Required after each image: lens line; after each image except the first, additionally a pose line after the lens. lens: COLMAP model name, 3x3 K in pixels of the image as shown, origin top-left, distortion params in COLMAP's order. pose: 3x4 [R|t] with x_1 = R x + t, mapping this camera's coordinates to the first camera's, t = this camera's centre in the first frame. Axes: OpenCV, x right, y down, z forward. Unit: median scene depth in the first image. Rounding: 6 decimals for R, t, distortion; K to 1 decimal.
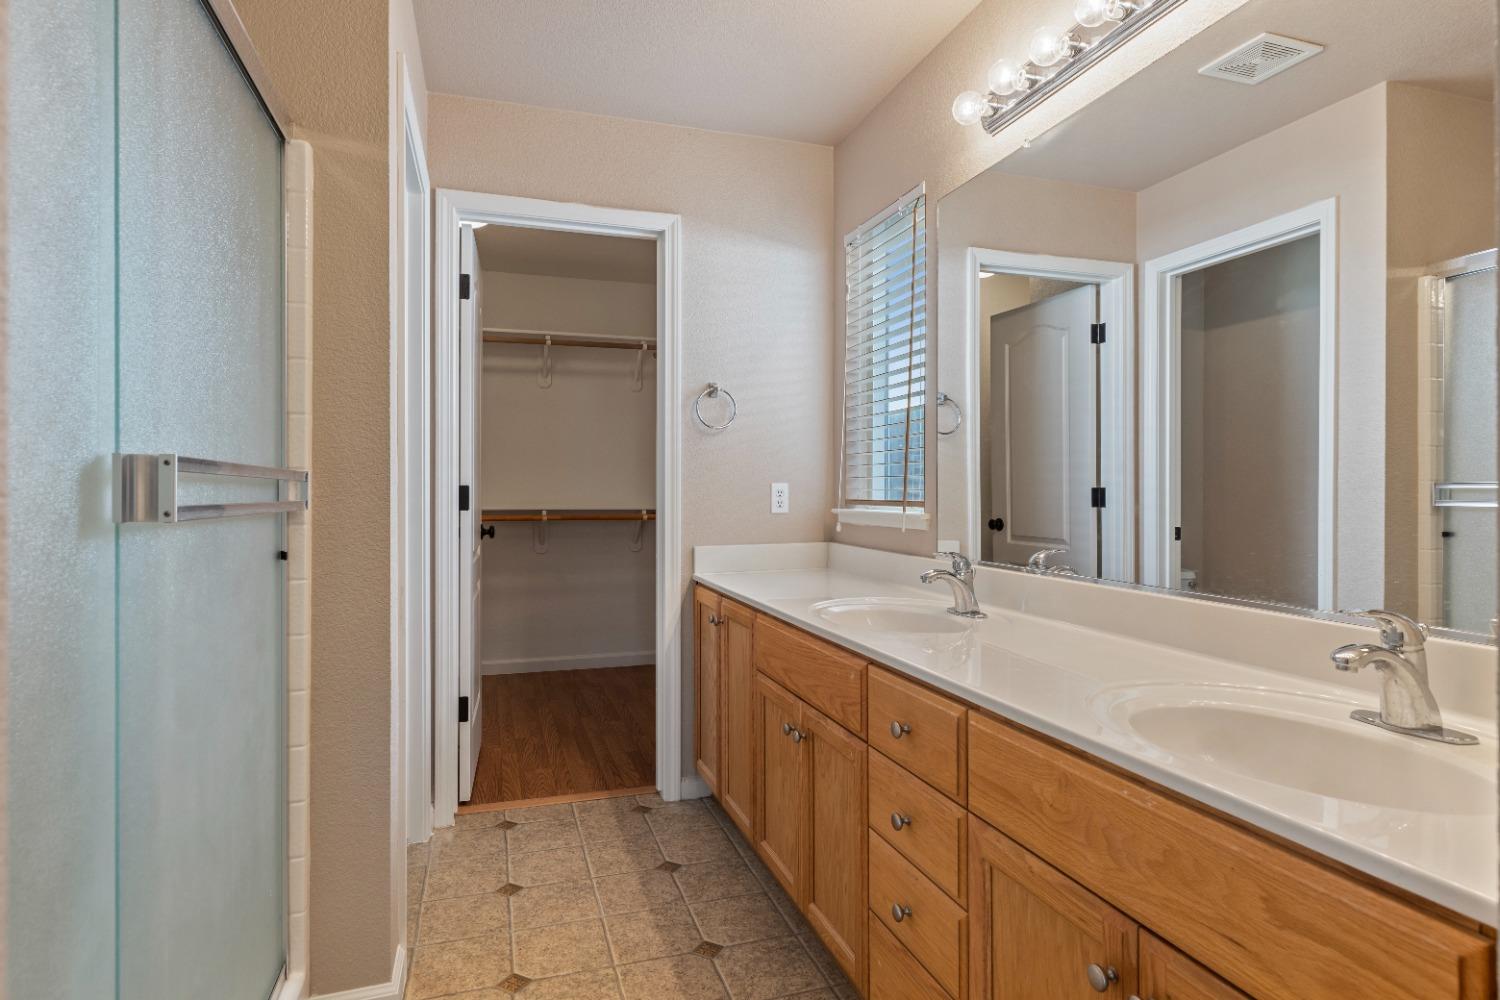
lens RADIAL K [[835.1, 0, 753.4], [0, 835.1, 490.5], [0, 0, 1]] dist [0.000066, -0.000087]
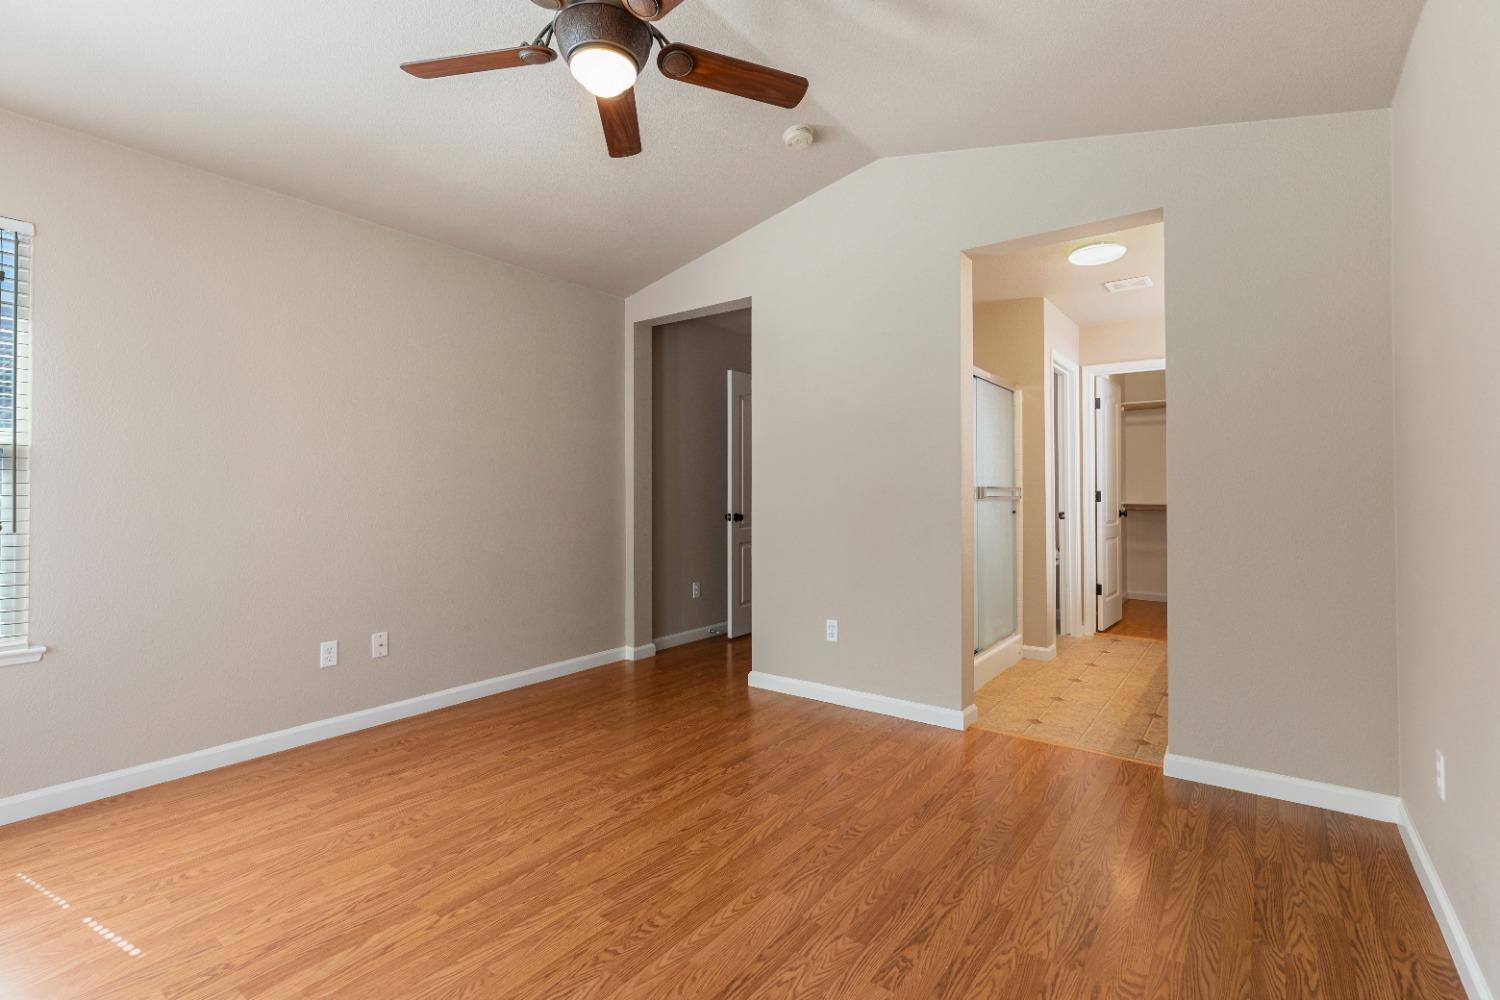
lens RADIAL K [[681.1, 0, 751.2], [0, 681.1, 479.1], [0, 0, 1]] dist [0.002730, -0.000134]
pose [[0.586699, -0.017137, -0.809623, 0.587425], [0.000501, 0.999784, -0.020800, 0.000035], [0.809805, 0.011798, 0.586581, -0.834280]]
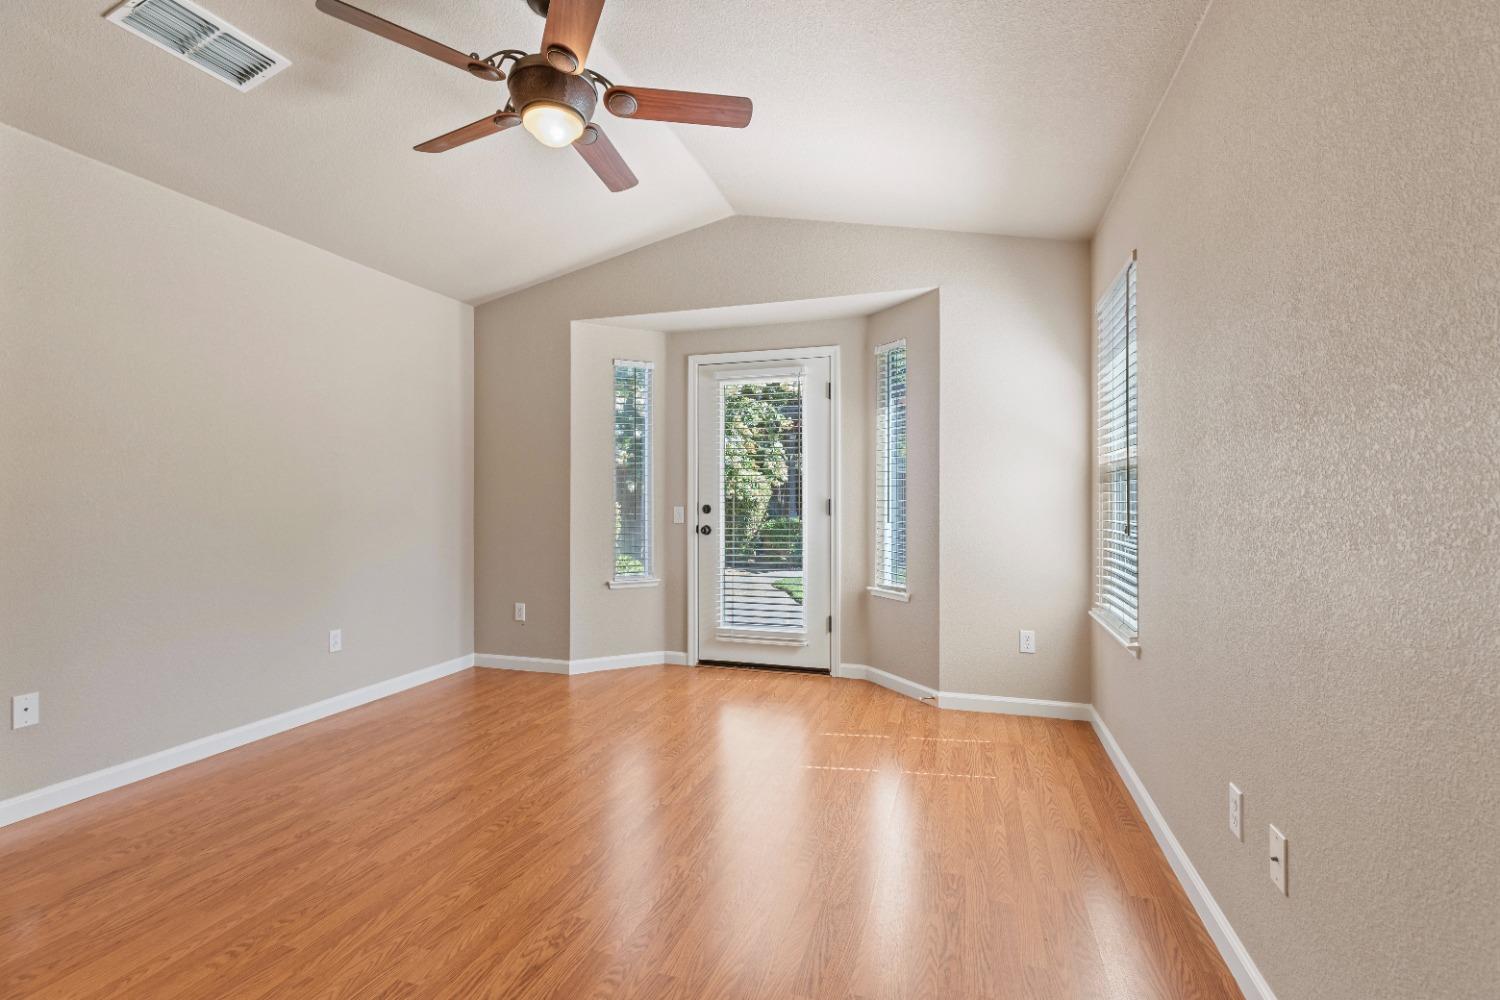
lens RADIAL K [[672.1, 0, 753.0], [0, 672.1, 498.0], [0, 0, 1]] dist [0.003820, -0.000397]
pose [[-0.820789, 0.002363, 0.571227, -0.634676], [0.001896, 0.999997, -0.001411, -0.002883], [-0.571229, -0.000075, -0.820791, -0.082165]]
